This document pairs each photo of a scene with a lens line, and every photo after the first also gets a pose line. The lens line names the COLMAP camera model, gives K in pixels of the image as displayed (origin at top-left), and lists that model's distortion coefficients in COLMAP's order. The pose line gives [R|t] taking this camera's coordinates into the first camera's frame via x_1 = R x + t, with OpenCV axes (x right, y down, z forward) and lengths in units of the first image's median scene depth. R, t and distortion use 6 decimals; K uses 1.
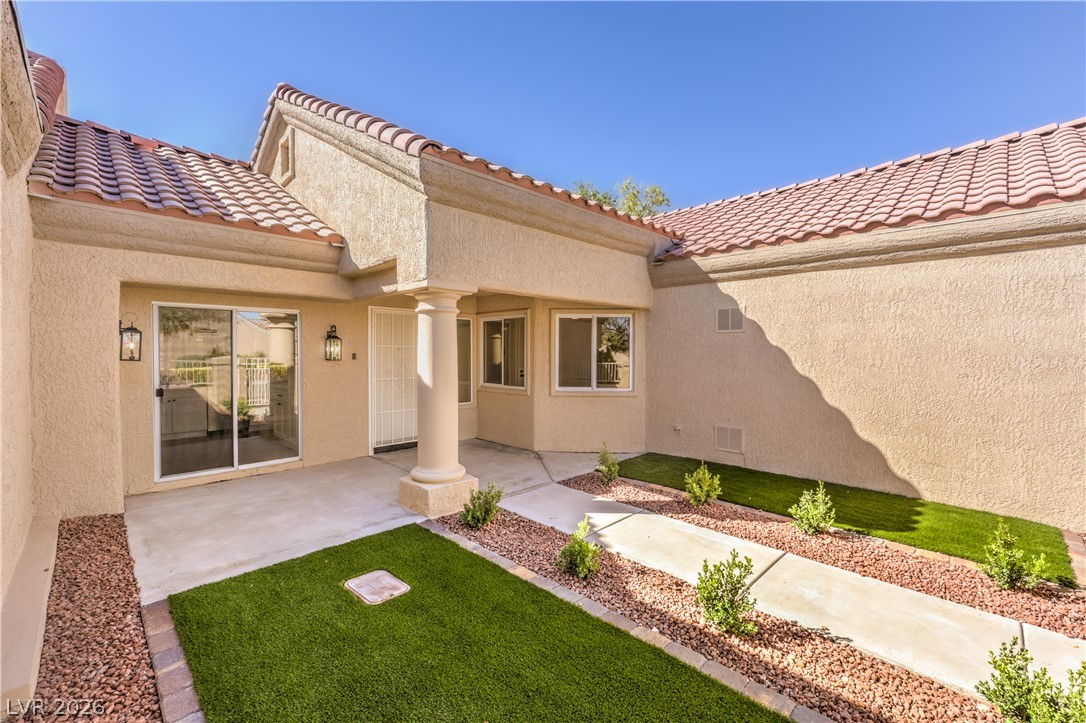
lens RADIAL K [[453.9, 0, 553.3], [0, 453.9, 359.2], [0, 0, 1]] dist [0.001185, 0.000193]
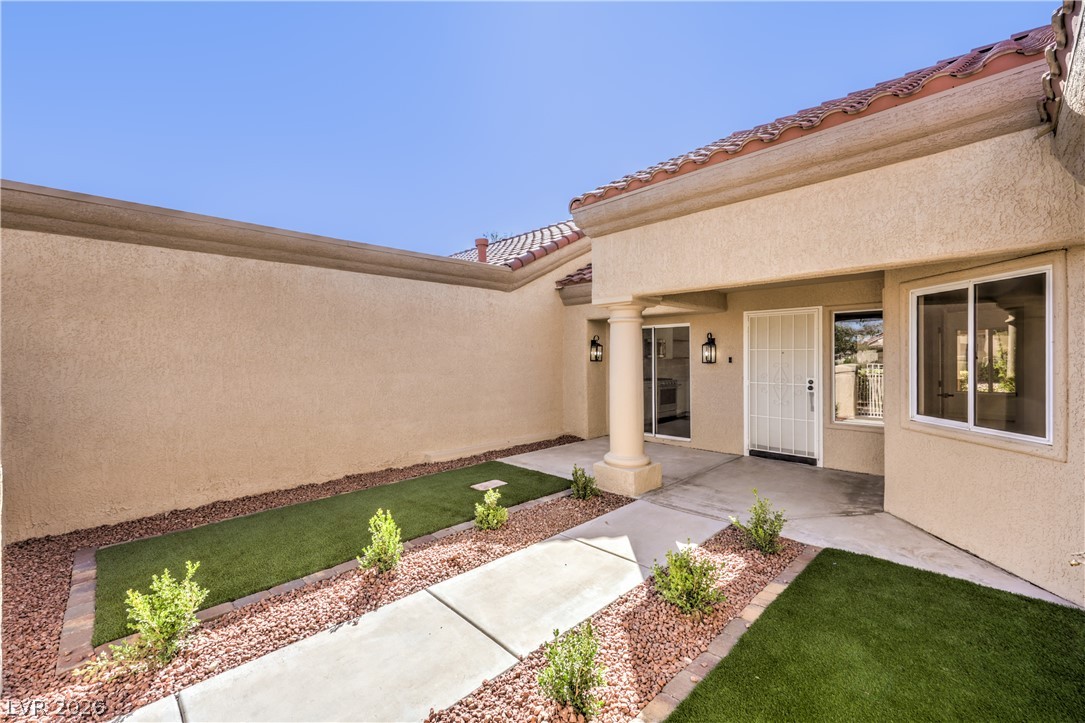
lens RADIAL K [[453.5, 0, 552.8], [0, 453.5, 359.2], [0, 0, 1]] dist [0.001185, 0.000193]
pose [[-0.012689, 0.004410, -0.999910, 0.794820], [-0.012458, 0.999912, 0.004568, -0.009226], [0.999842, 0.012515, -0.012633, 0.712631]]
